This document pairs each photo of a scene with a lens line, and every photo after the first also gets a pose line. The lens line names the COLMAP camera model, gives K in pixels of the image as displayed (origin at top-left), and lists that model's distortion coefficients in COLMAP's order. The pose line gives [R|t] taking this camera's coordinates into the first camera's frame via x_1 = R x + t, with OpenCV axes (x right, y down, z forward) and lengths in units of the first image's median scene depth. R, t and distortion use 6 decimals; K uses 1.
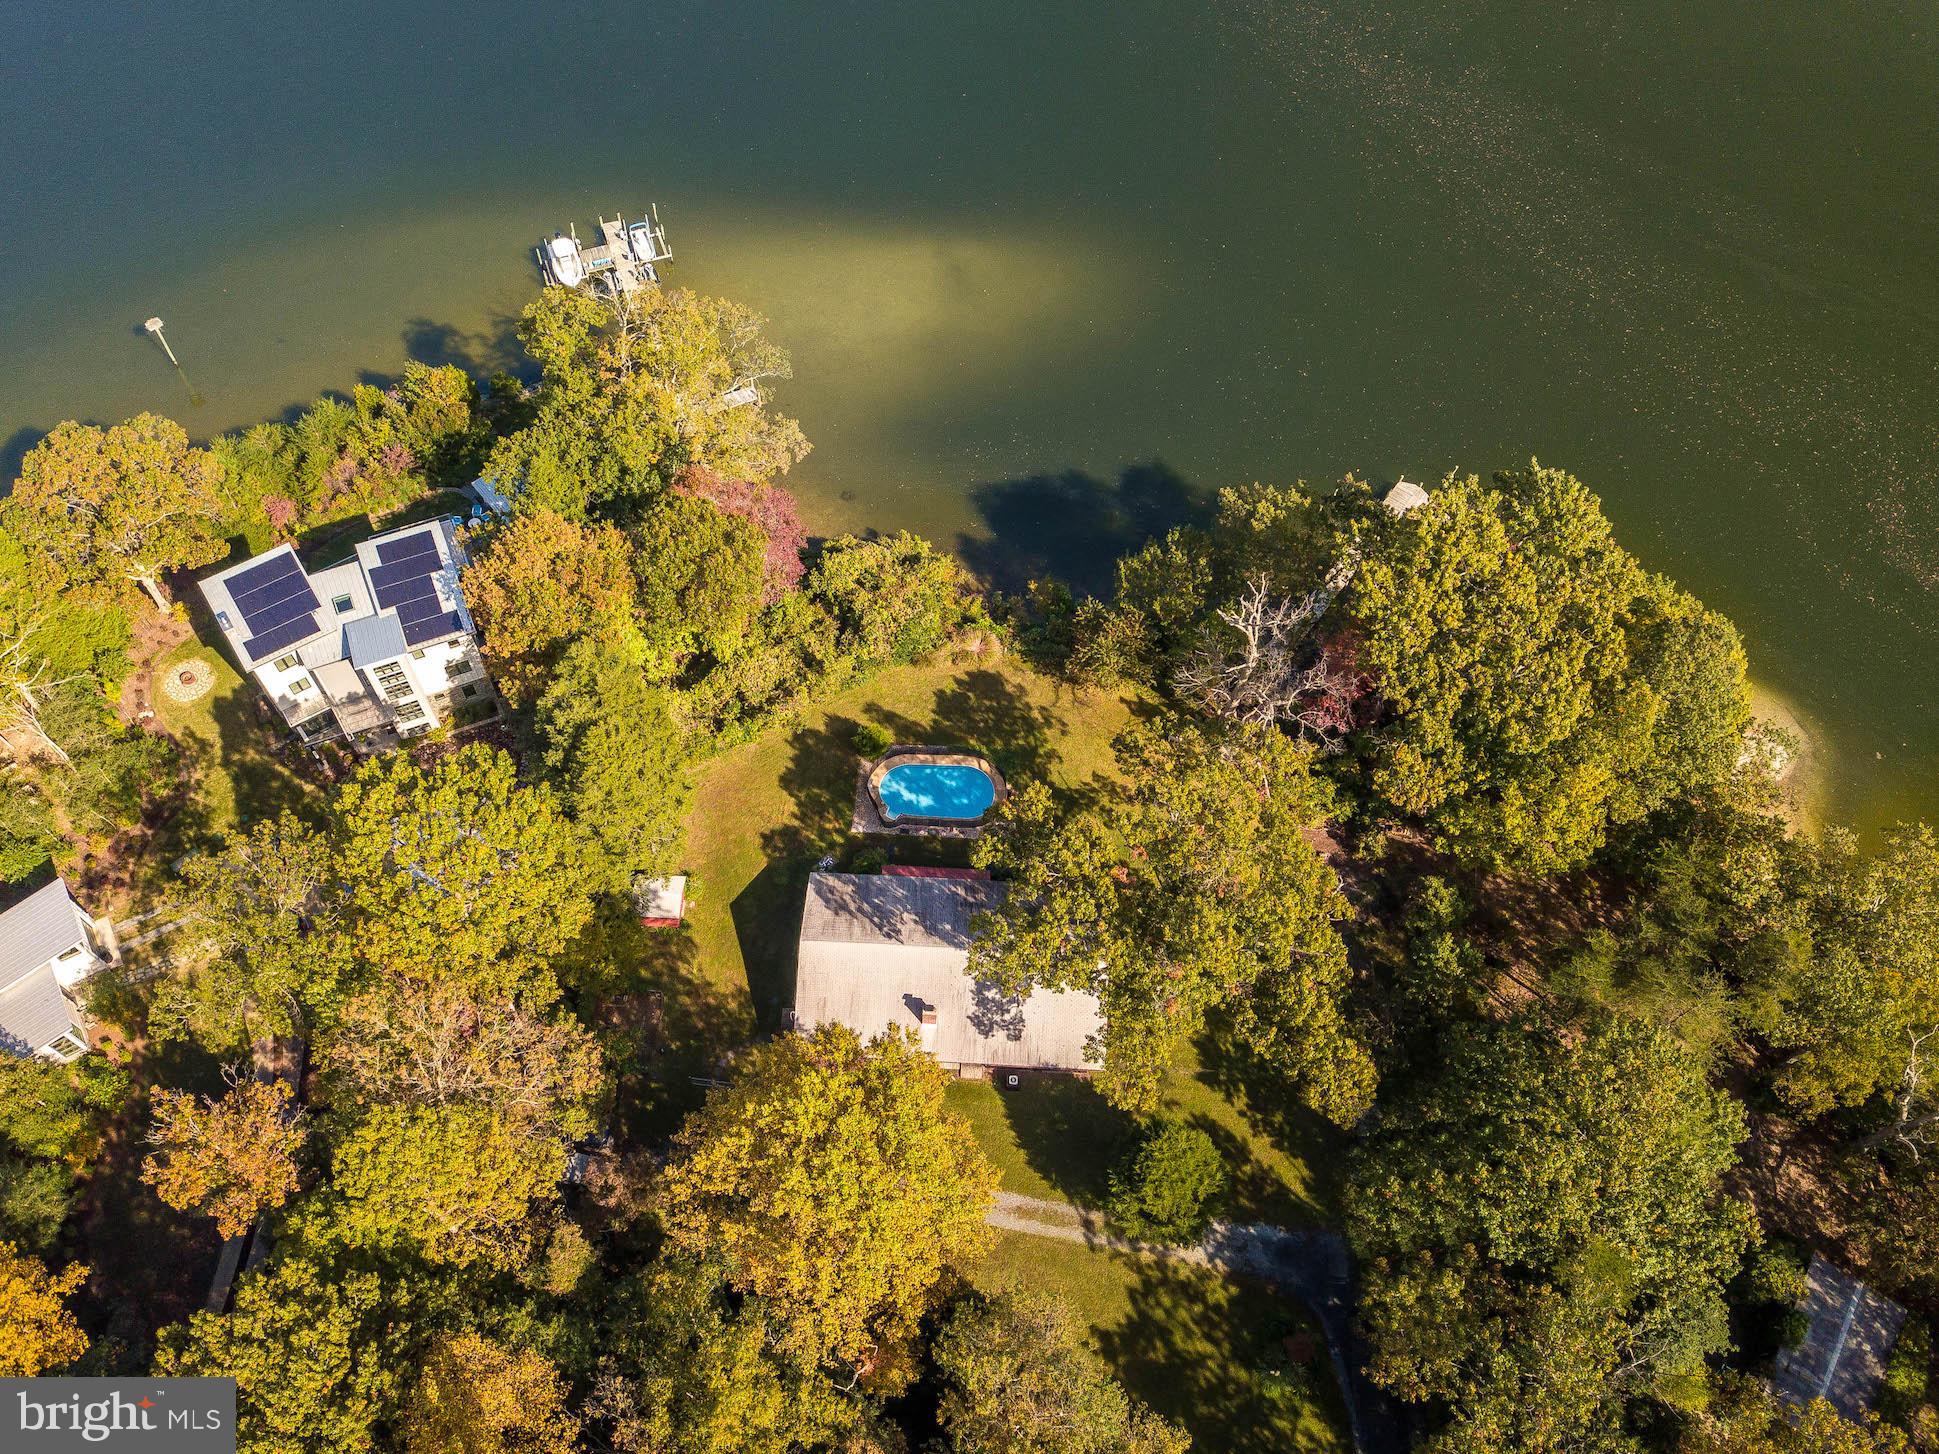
lens RADIAL K [[1465.8, 0, 961.8], [0, 1465.8, 742.1], [0, 0, 1]] dist [0.043511, -0.039746]
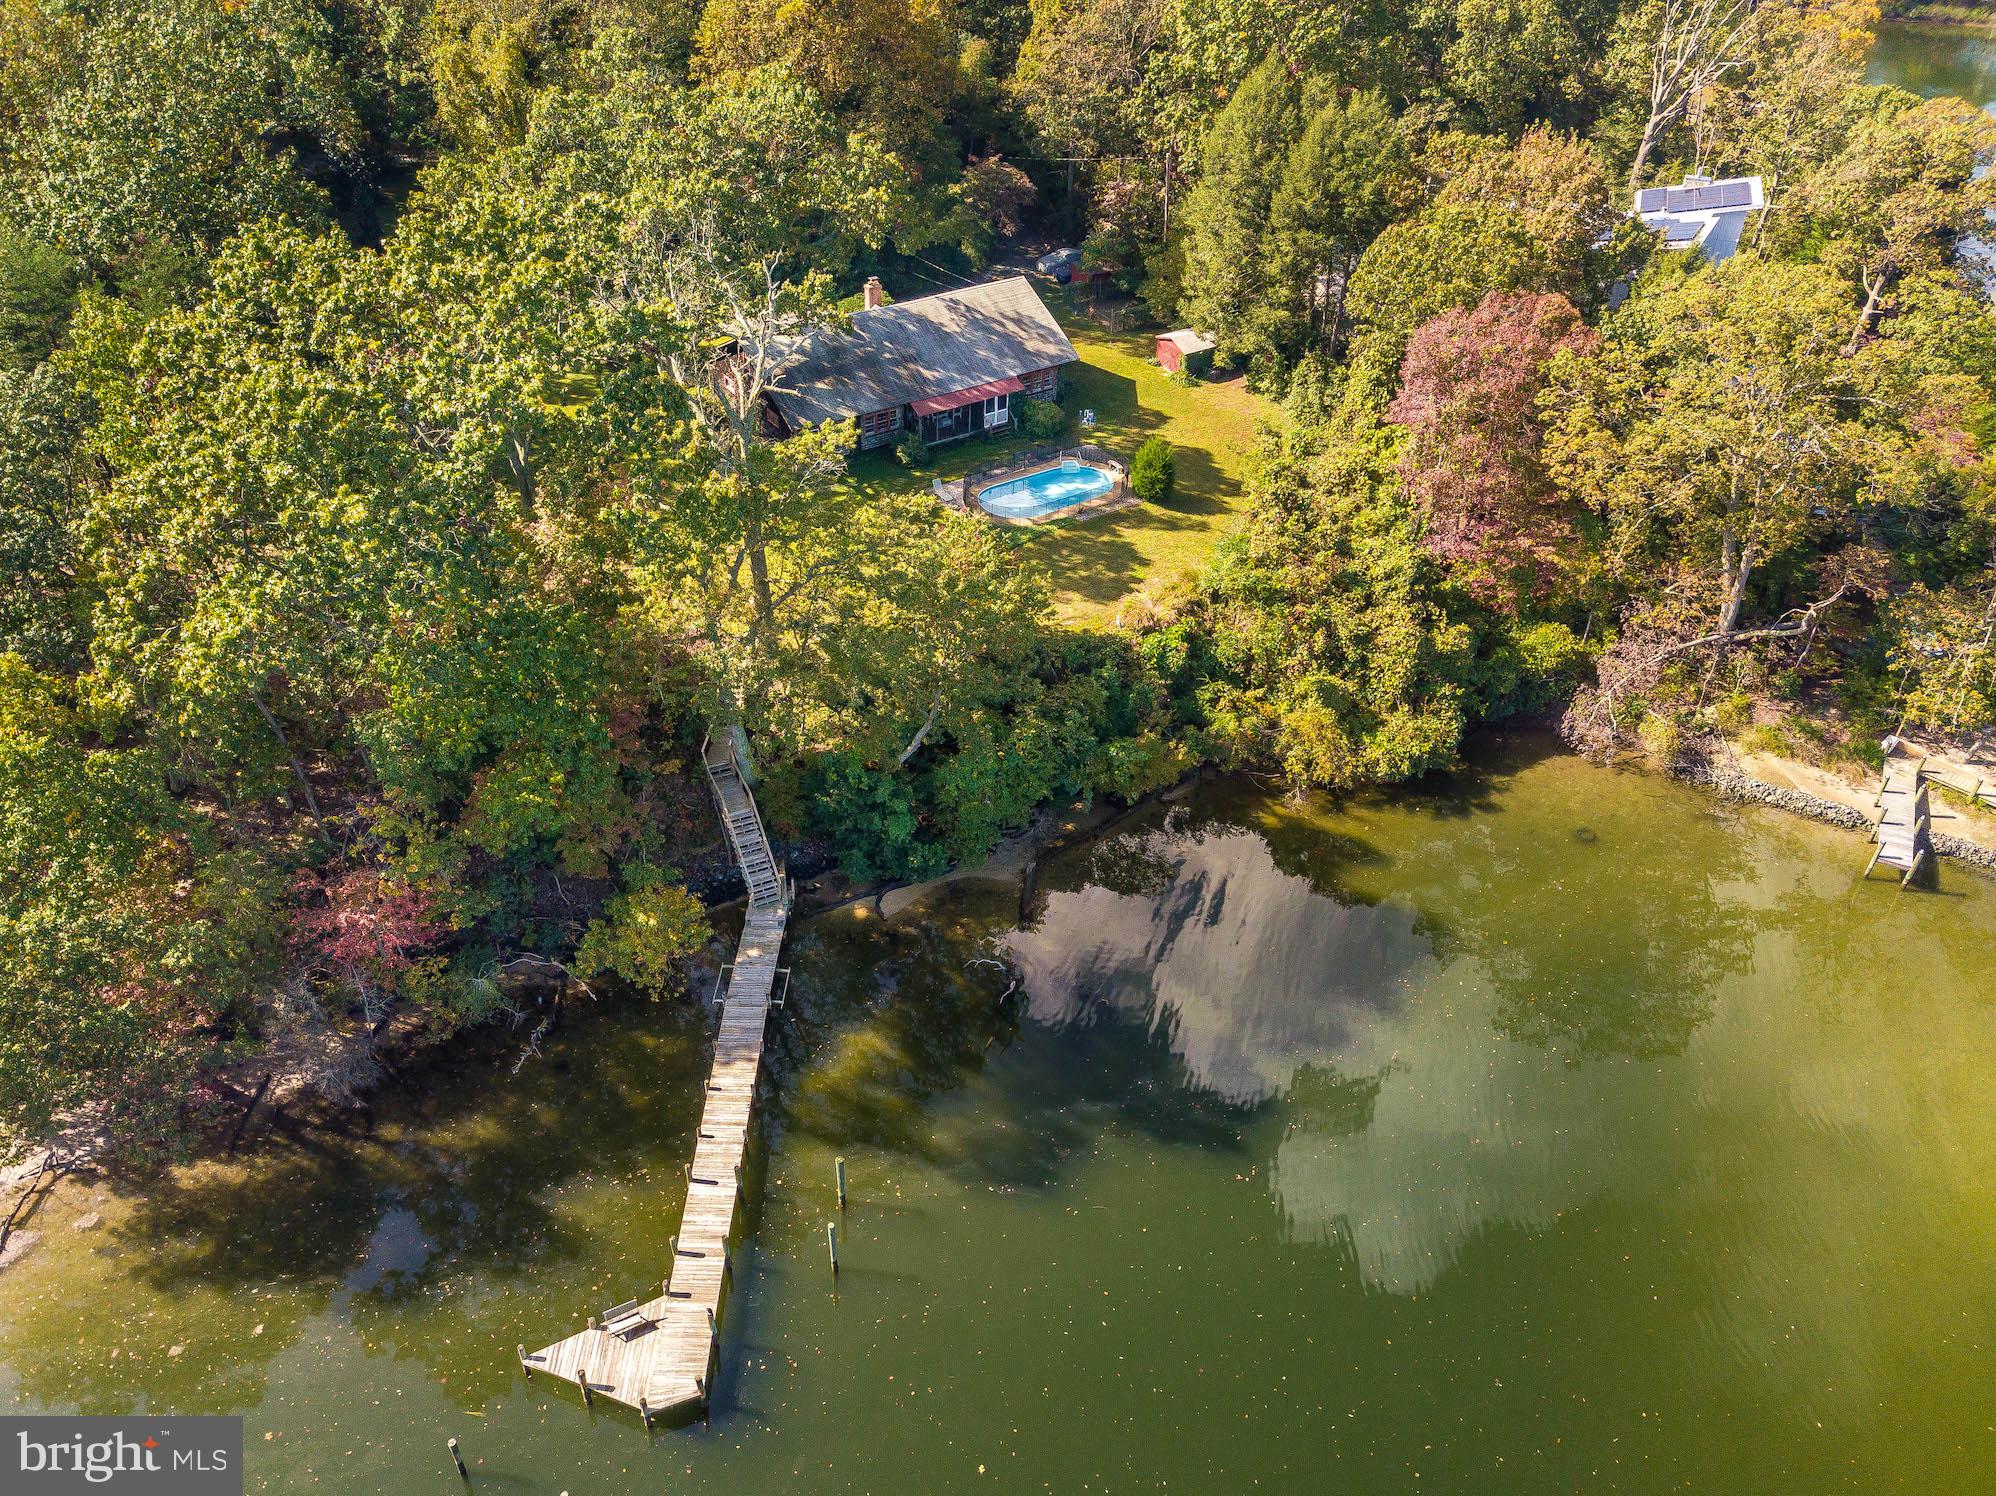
lens RADIAL K [[1508.9, 0, 990.1], [0, 1508.9, 763.5], [0, 0, 1]] dist [0.043511, -0.039746]
pose [[-0.796665, 0.330003, -0.506383, 0.509068], [-0.557917, -0.079234, 0.826106, -0.688735], [0.232495, 0.940649, 0.247237, 1.046139]]
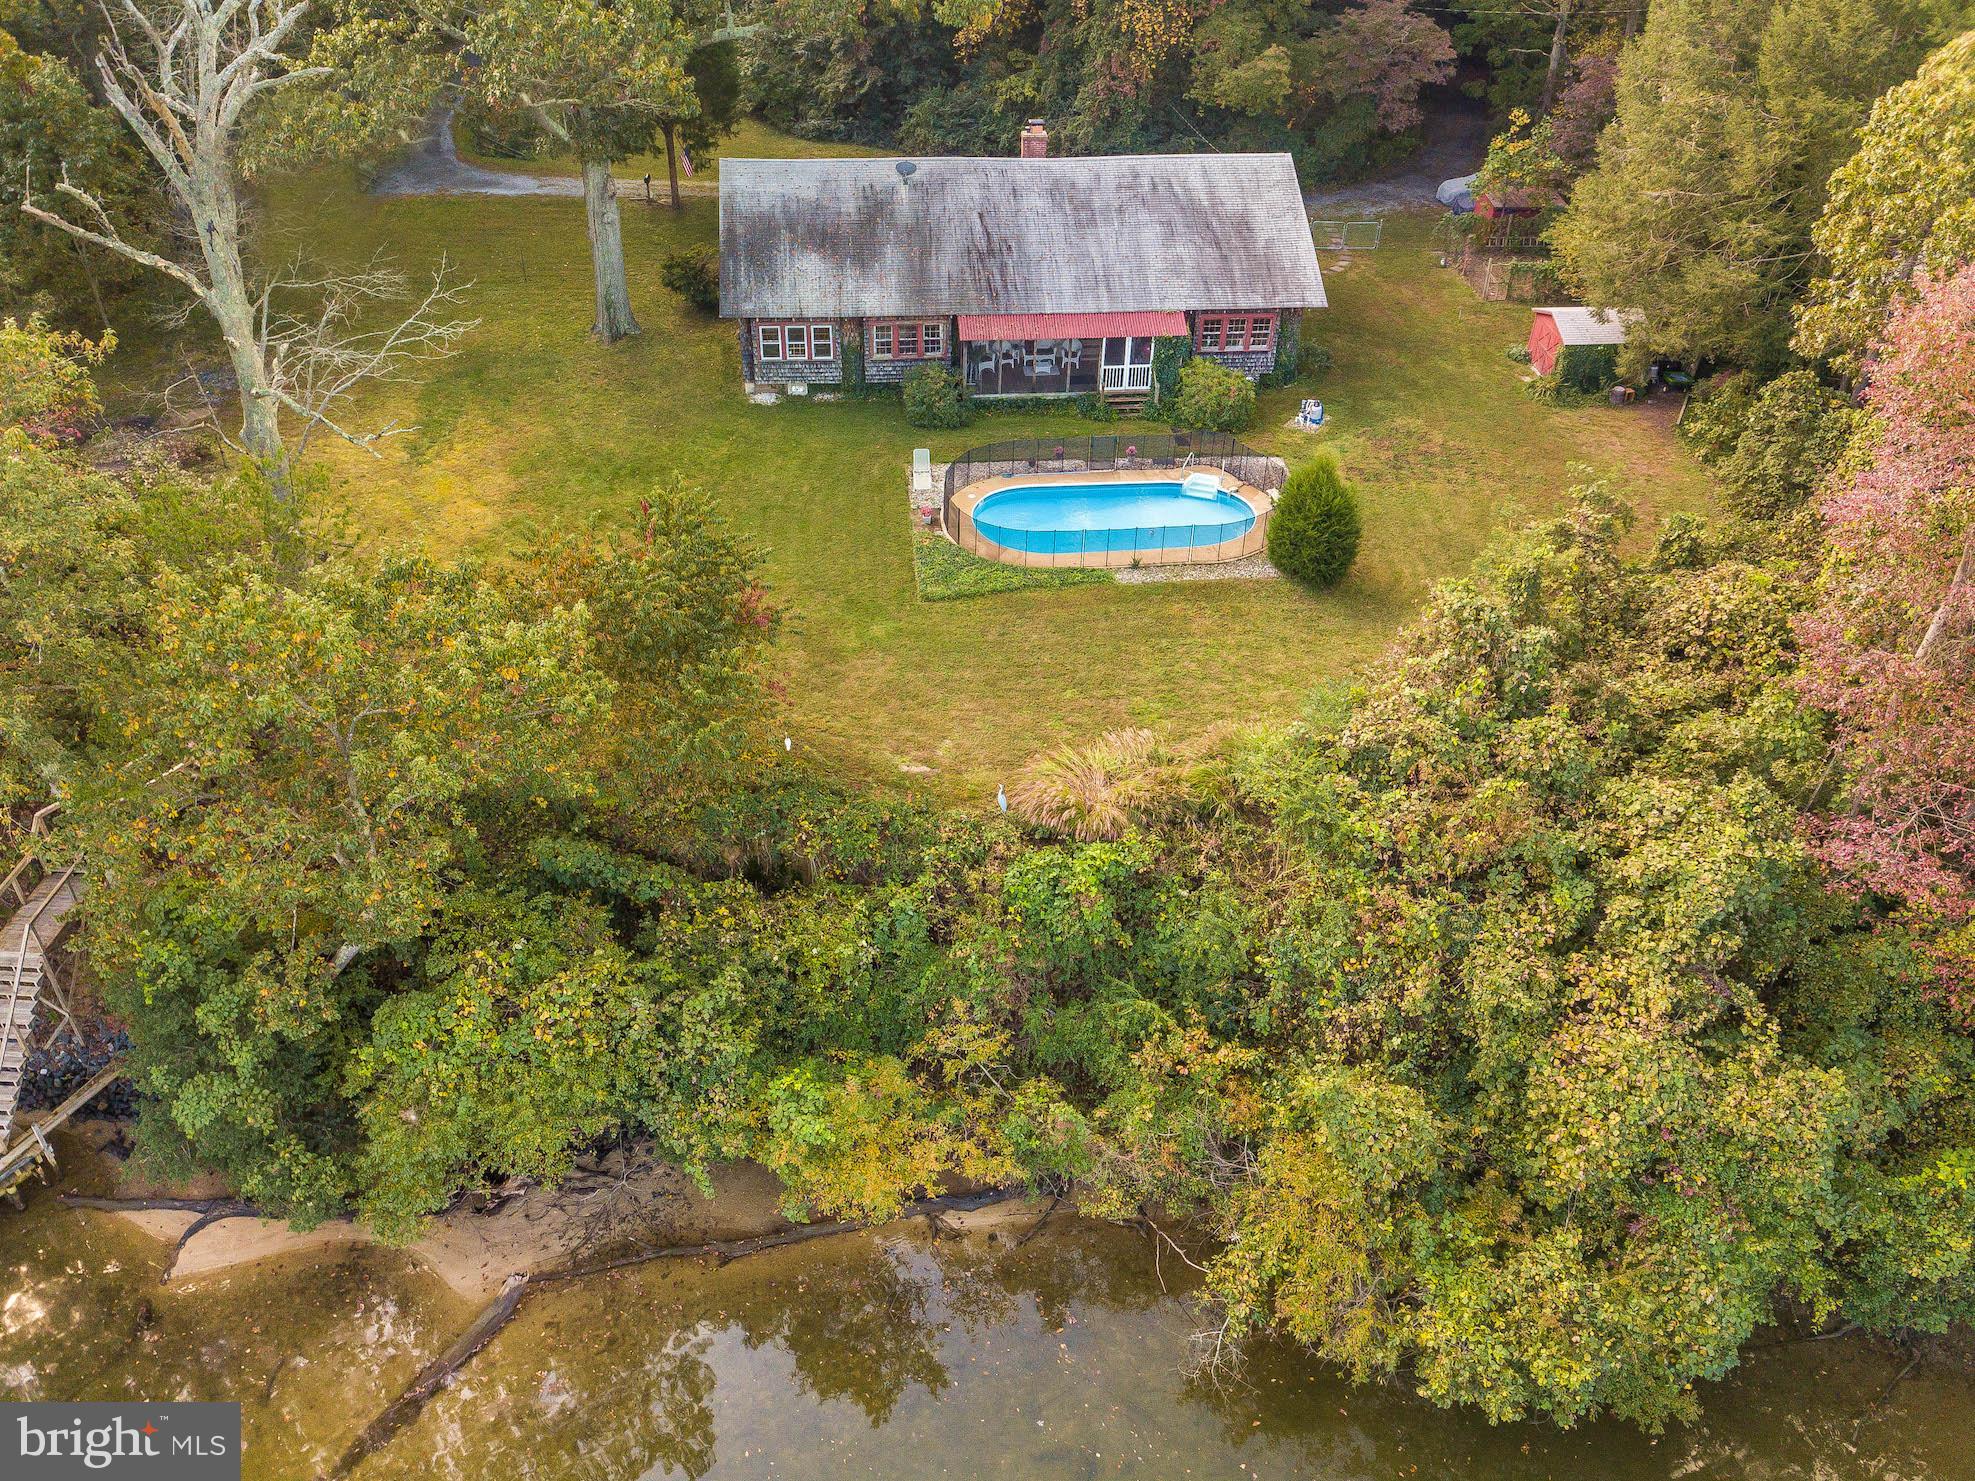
lens RADIAL K [[1502.8, 0, 973.6], [0, 1502.8, 756.7], [0, 0, 1]] dist [0.005082, 0.003504]
pose [[-0.988758, 0.057260, -0.138124, 0.094018], [-0.145855, -0.166019, 0.975276, -0.420049], [0.032913, 0.984459, 0.172504, 1.113740]]
